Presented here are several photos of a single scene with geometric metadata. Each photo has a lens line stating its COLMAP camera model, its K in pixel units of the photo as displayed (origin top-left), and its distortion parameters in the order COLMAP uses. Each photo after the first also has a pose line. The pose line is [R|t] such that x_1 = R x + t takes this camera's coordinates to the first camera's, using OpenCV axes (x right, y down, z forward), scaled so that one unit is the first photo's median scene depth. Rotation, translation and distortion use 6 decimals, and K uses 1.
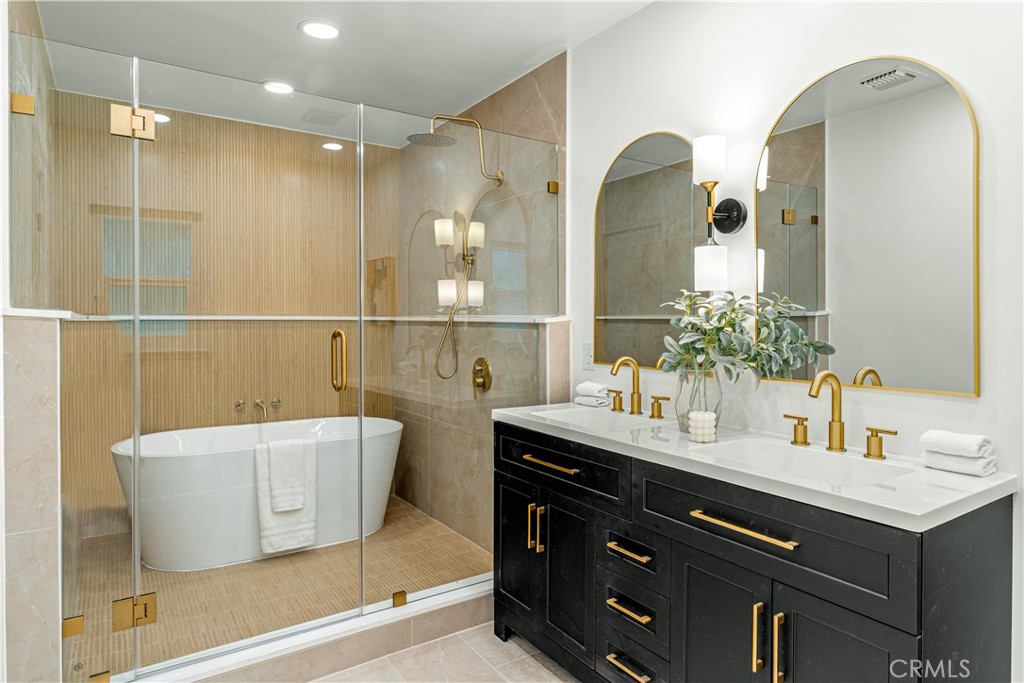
lens RADIAL K [[596.9, 0, 514.4], [0, 596.9, 334.3], [0, 0, 1]] dist [-0.005741, -0.001123]
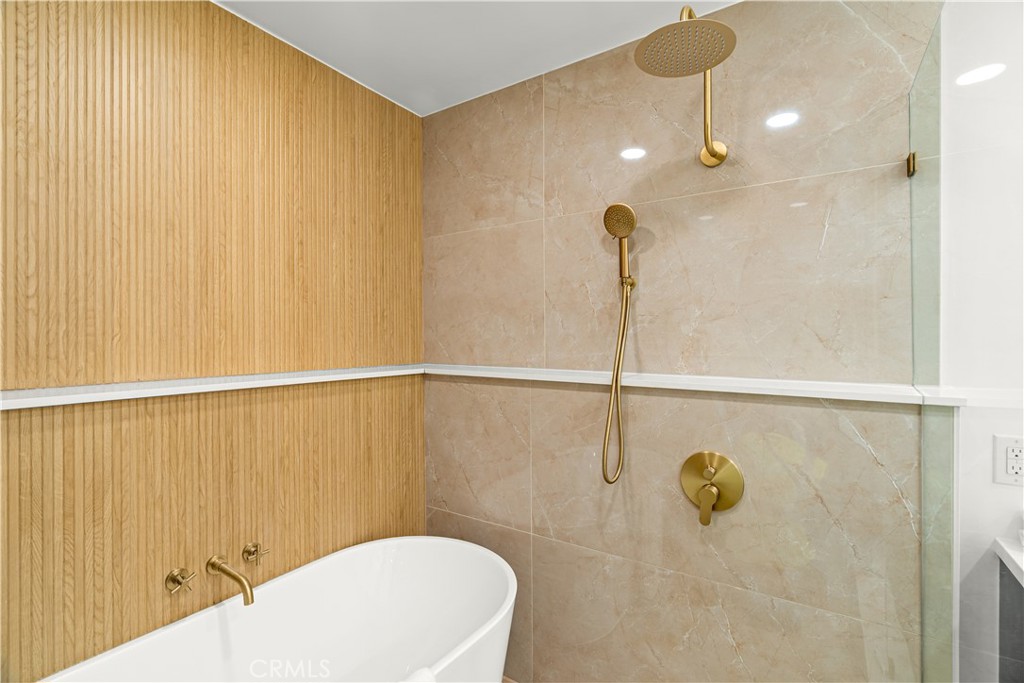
lens RADIAL K [[462.9, 0, 509.9], [0, 462.9, 343.0], [0, 0, 1]] dist [-0.010519, 0.003464]
pose [[0.924909, -0.006364, 0.380136, -0.345950], [0.011677, 0.999864, -0.011672, -0.055061], [-0.380010, 0.015235, 0.924857, 0.553727]]
